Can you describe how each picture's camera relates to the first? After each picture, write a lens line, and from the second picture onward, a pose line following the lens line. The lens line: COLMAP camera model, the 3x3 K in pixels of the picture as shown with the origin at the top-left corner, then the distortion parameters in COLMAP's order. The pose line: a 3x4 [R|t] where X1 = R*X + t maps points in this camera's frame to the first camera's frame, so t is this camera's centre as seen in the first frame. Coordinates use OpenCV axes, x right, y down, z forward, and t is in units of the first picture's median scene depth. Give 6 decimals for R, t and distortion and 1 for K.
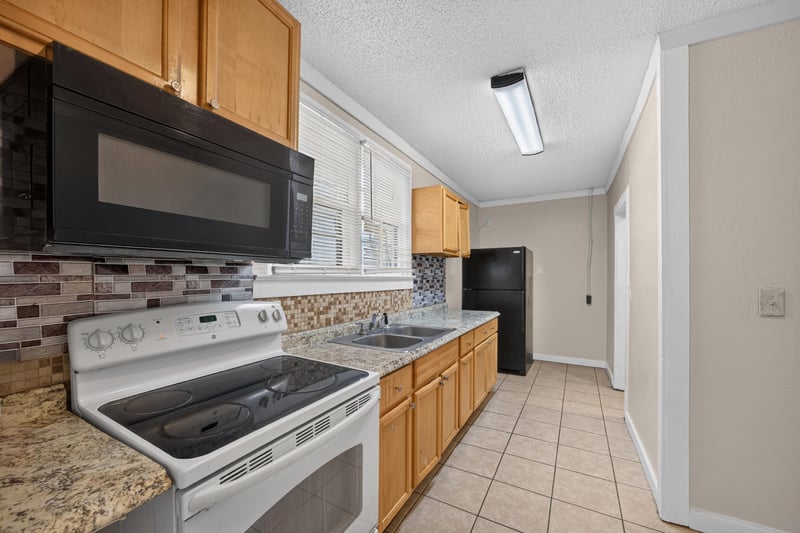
lens RADIAL K [[308.8, 0, 410.8], [0, 308.8, 281.5], [0, 0, 1]] dist [0.000013, 0.000339]
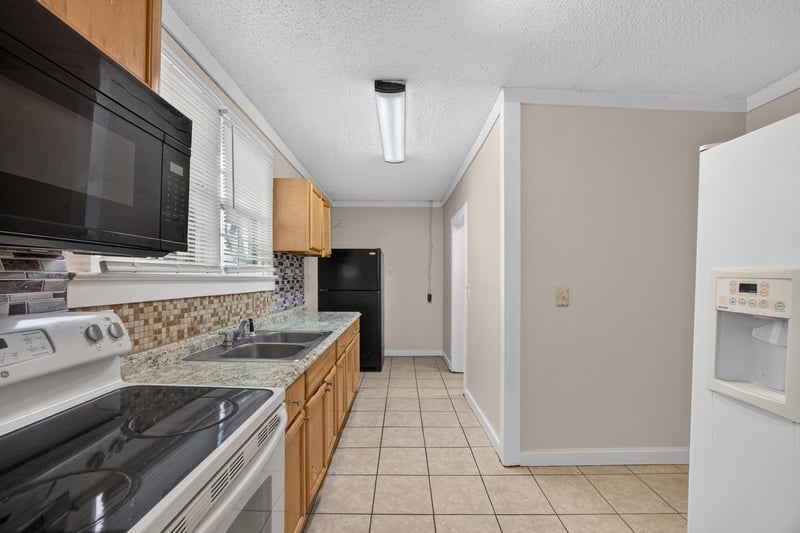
lens RADIAL K [[313.1, 0, 401.4], [0, 313.1, 284.5], [0, 0, 1]] dist [-0.013881, 0.015816]
pose [[0.881329, -0.004959, 0.472476, -0.130061], [0.001163, 0.999965, 0.008326, -0.000307], [-0.472501, -0.006788, 0.881304, 0.044543]]
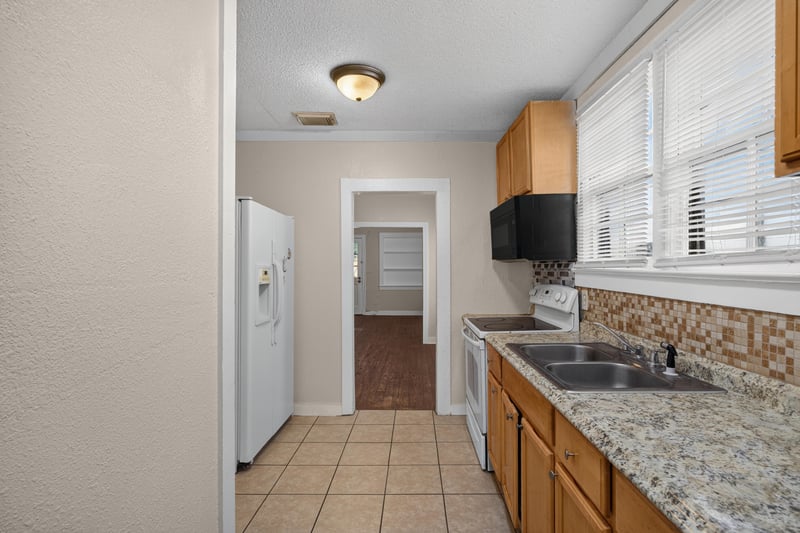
lens RADIAL K [[387.6, 0, 408.8], [0, 387.6, 267.7], [0, 0, 1]] dist [-0.012410, 0.000693]
pose [[-0.887059, 0.008153, -0.461584, 0.622236], [-0.000488, 0.999827, 0.018597, -0.038110], [0.461655, 0.016722, -0.886902, 1.440235]]
